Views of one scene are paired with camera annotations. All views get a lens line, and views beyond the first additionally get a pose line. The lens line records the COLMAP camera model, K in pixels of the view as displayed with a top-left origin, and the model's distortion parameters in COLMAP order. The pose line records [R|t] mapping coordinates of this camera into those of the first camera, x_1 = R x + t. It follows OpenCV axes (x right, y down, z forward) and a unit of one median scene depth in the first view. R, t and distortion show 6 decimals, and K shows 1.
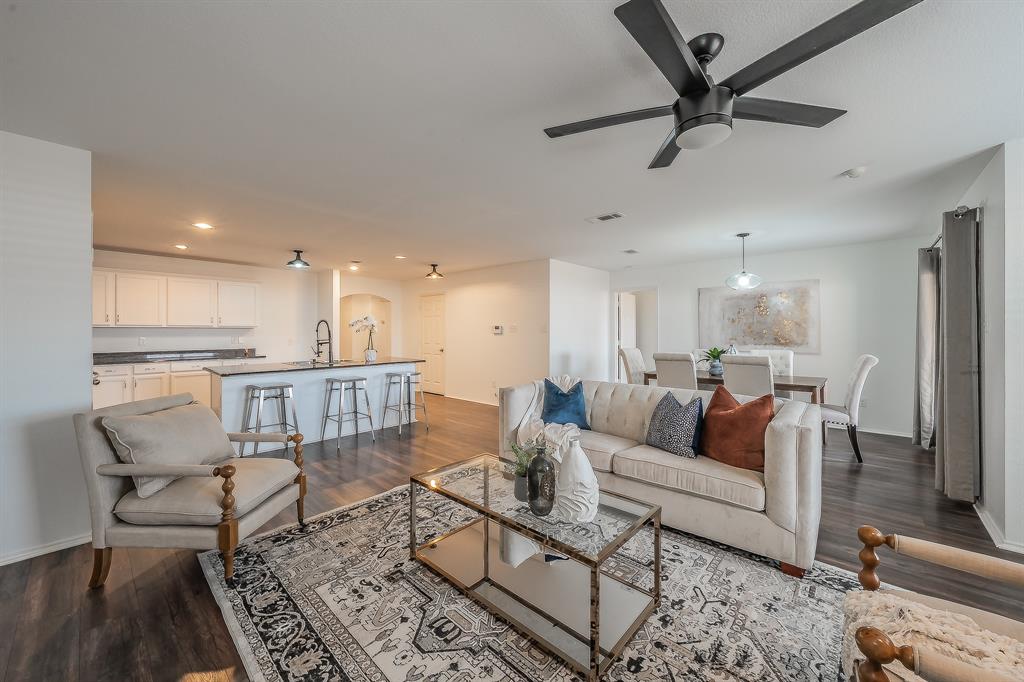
lens RADIAL K [[384.4, 0, 510.9], [0, 384.4, 331.1], [0, 0, 1]] dist [0.000753, -0.000018]
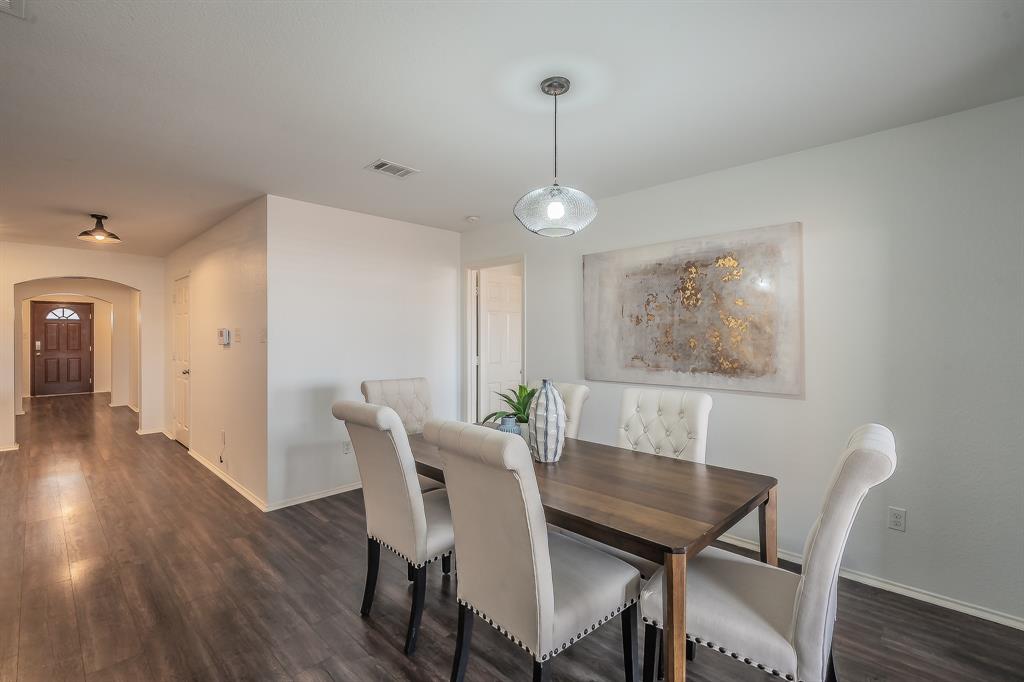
lens RADIAL K [[462.7, 0, 507.5], [0, 462.7, 336.9], [0, 0, 1]] dist [-0.002322, -0.000582]
pose [[0.999535, 0.000891, -0.030479, 0.436672], [-0.000850, 0.999999, 0.001348, -0.006231], [0.030480, -0.001321, 0.999535, 0.422575]]
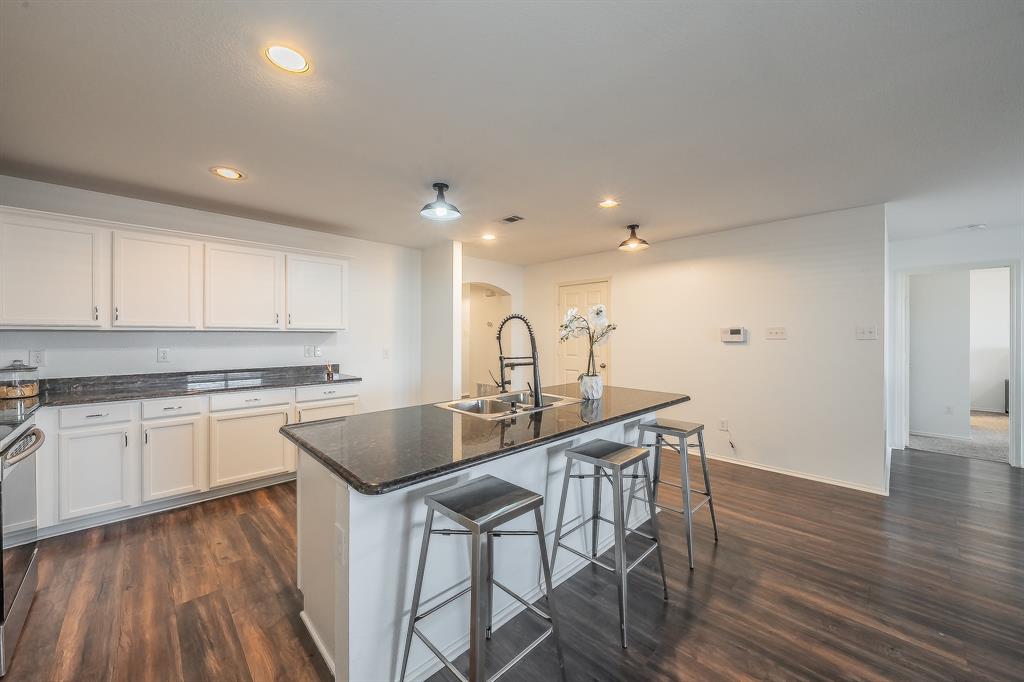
lens RADIAL K [[378.1, 0, 515.5], [0, 378.1, 339.6], [0, 0, 1]] dist [-0.001847, -0.000244]
pose [[0.998337, 0.001842, -0.057622, -0.390481], [-0.001287, 0.999952, 0.009662, -0.002317], [0.057637, -0.009572, 0.998292, 0.455376]]
